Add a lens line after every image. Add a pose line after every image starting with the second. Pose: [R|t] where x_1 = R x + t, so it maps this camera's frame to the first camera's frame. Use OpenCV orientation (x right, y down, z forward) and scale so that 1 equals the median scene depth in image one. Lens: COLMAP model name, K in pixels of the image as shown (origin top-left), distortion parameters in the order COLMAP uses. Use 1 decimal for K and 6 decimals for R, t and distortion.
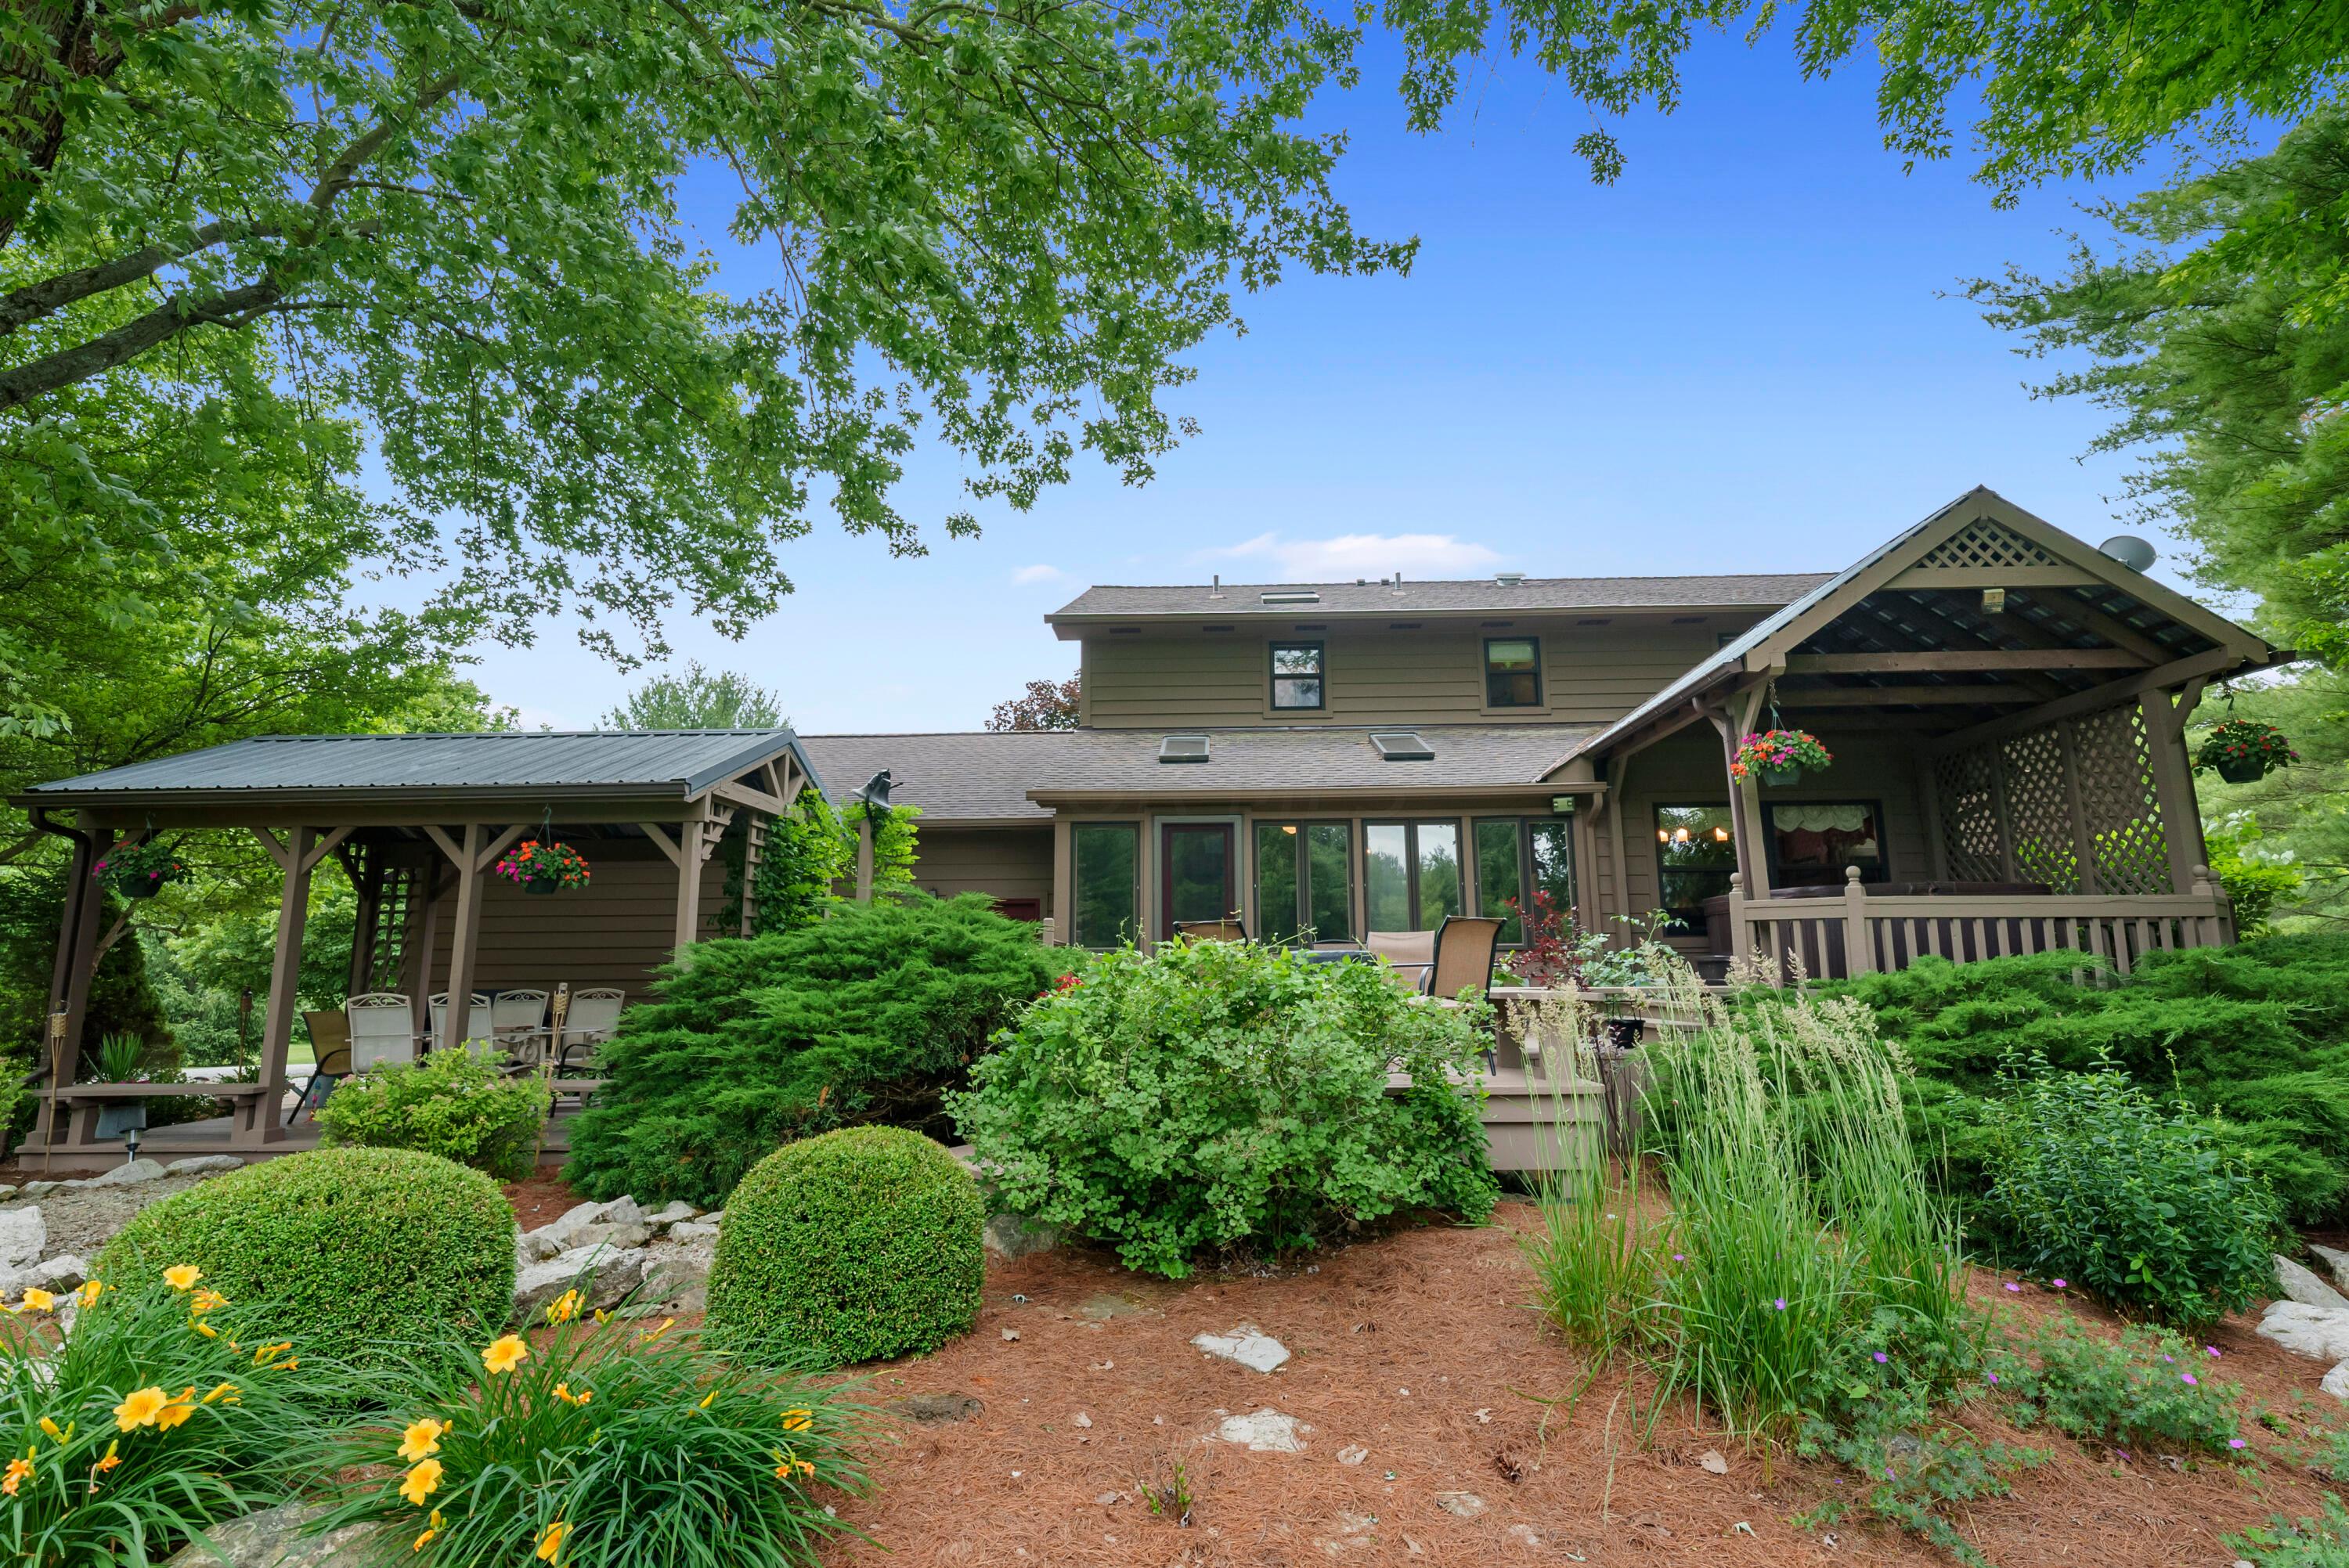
lens RADIAL K [[1128.7, 0, 1170.8], [0, 1128.7, 778.6], [0, 0, 1]] dist [0.000931, 0.000224]
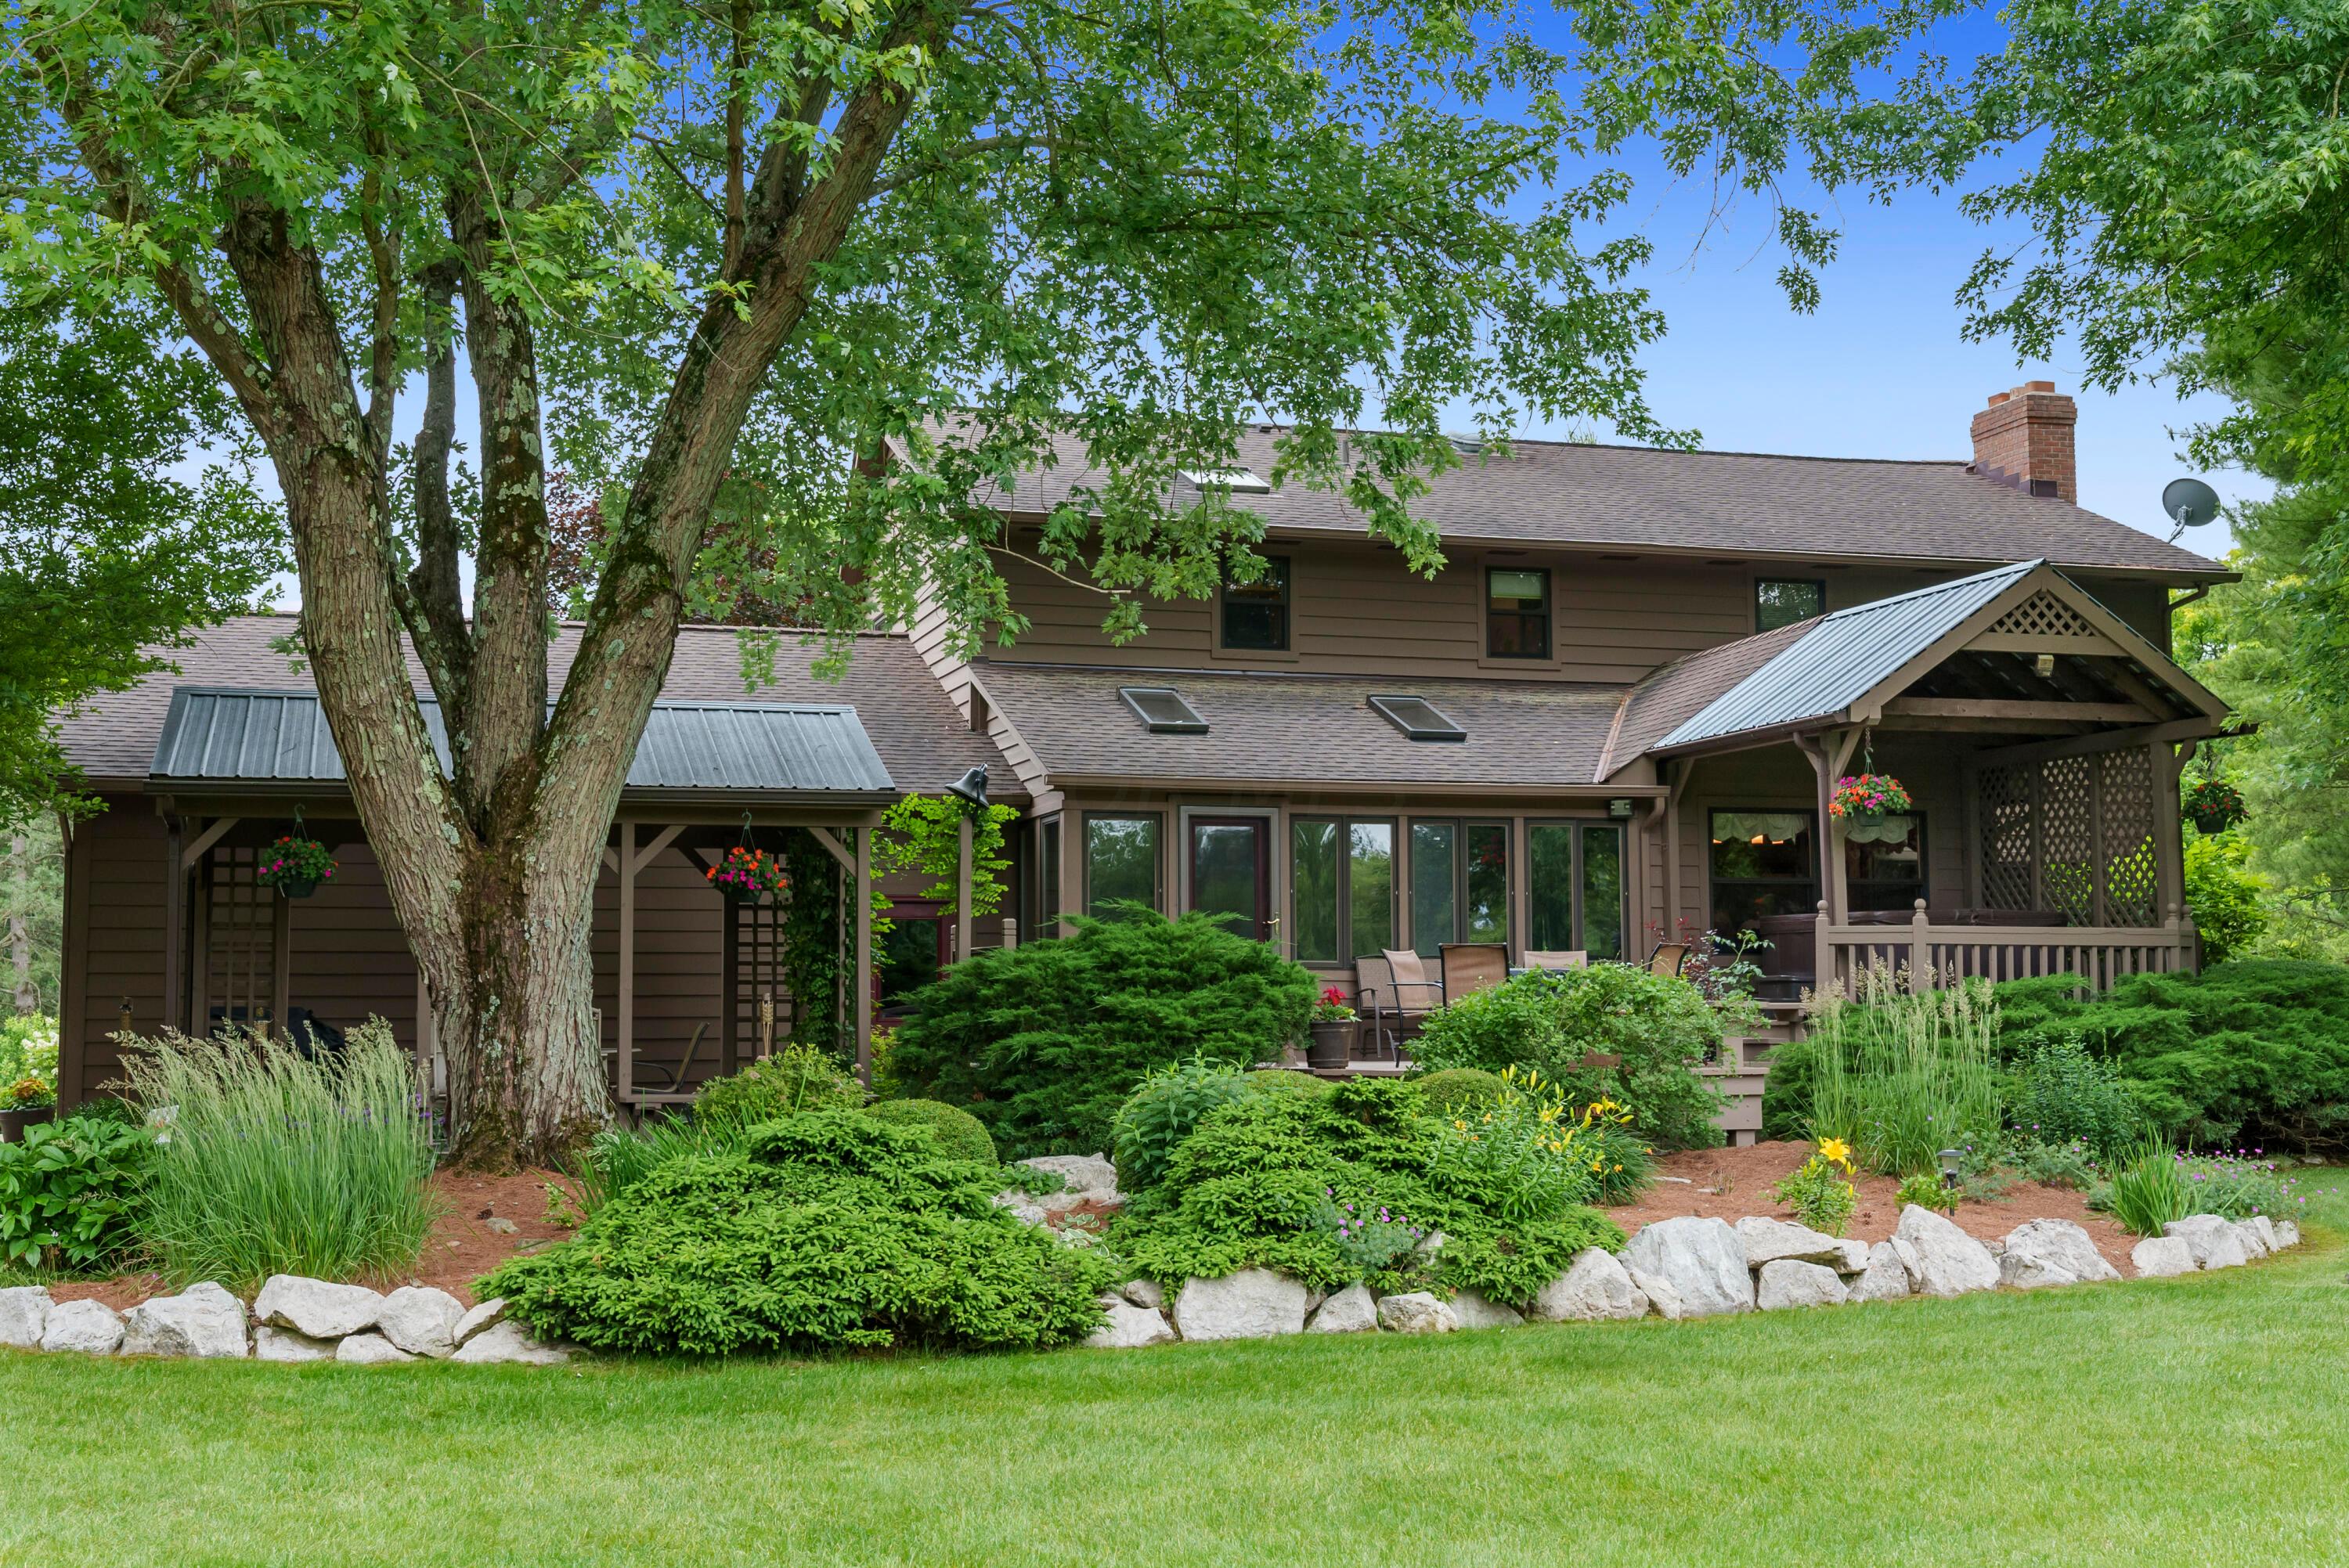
lens RADIAL K [[2746.3, 0, 1163.3], [0, 2746.3, 794.0], [0, 0, 1]] dist [0.036266, 0.000000]
pose [[0.946607, 0.028932, 0.321089, -1.030077], [-0.057899, 0.995028, 0.081034, -0.211817], [-0.317148, -0.095298, 0.943576, -1.391895]]
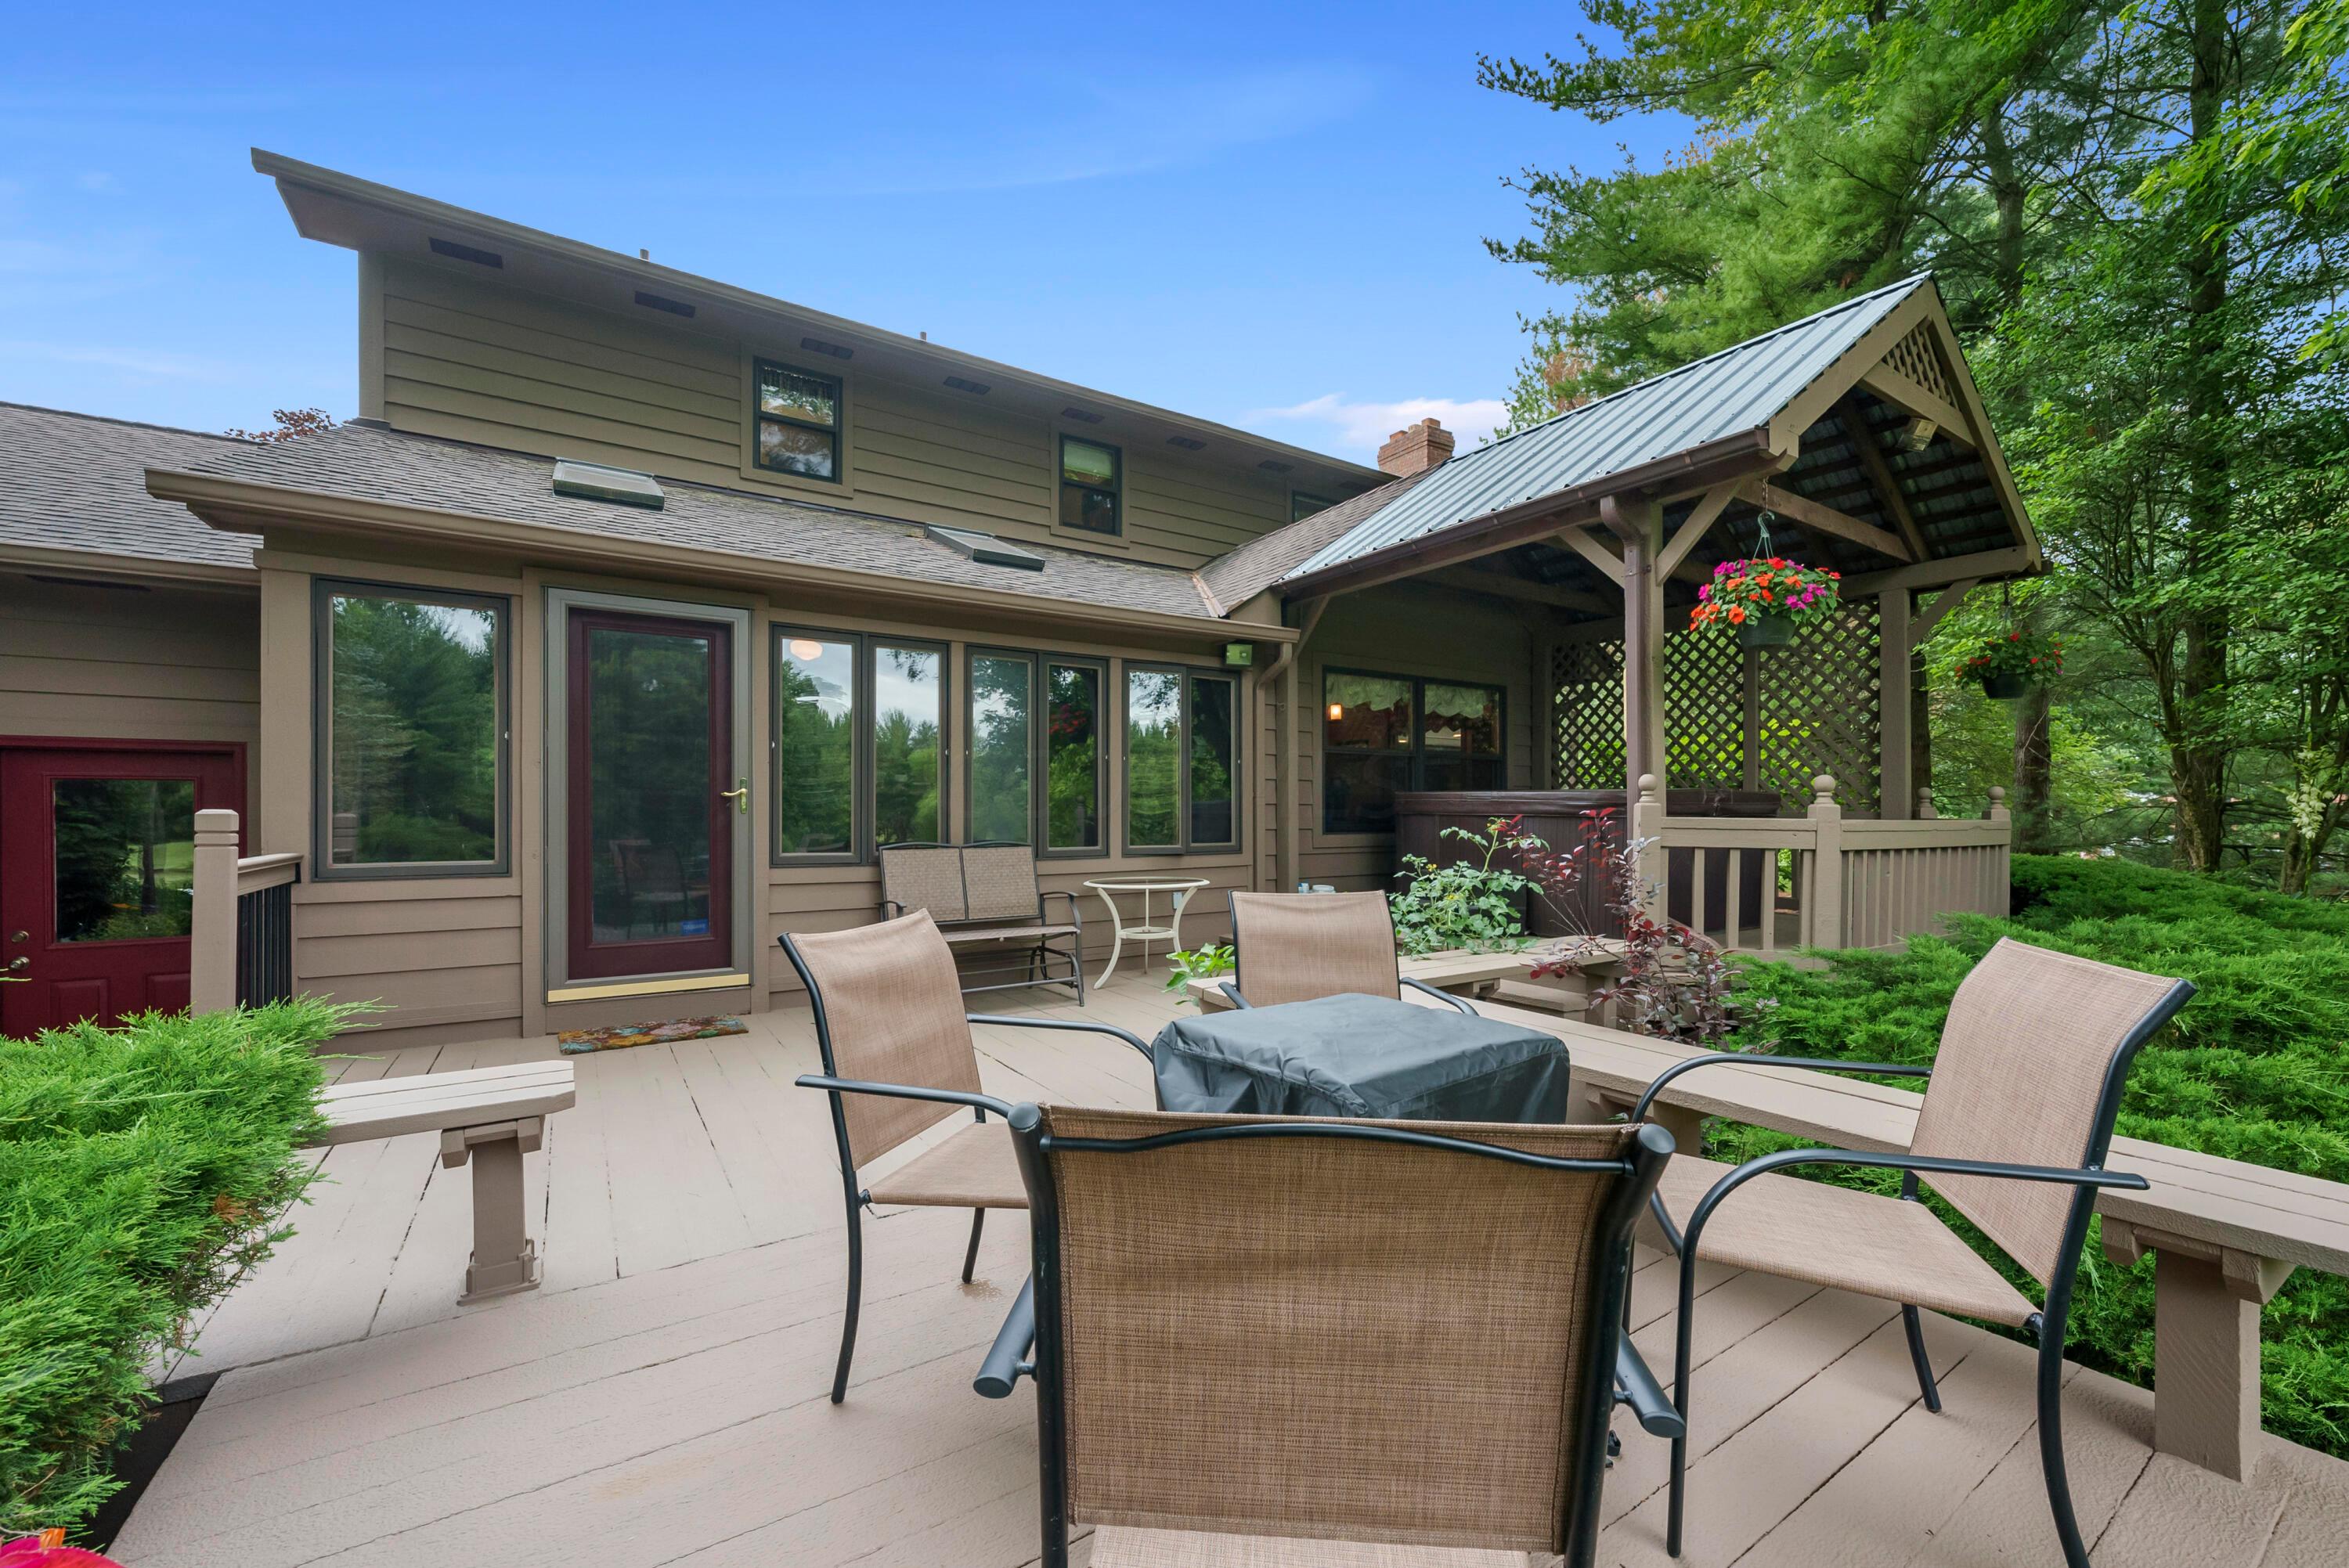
lens RADIAL K [[937.9, 0, 1193.2], [0, 937.9, 805.9], [0, 0, 1]] dist [0.002127, 0.000059]
pose [[0.809638, 0.012394, 0.586798, -0.039727], [-0.109103, 0.985530, 0.129721, 0.064150], [-0.576699, -0.169048, 0.799275, 0.768651]]
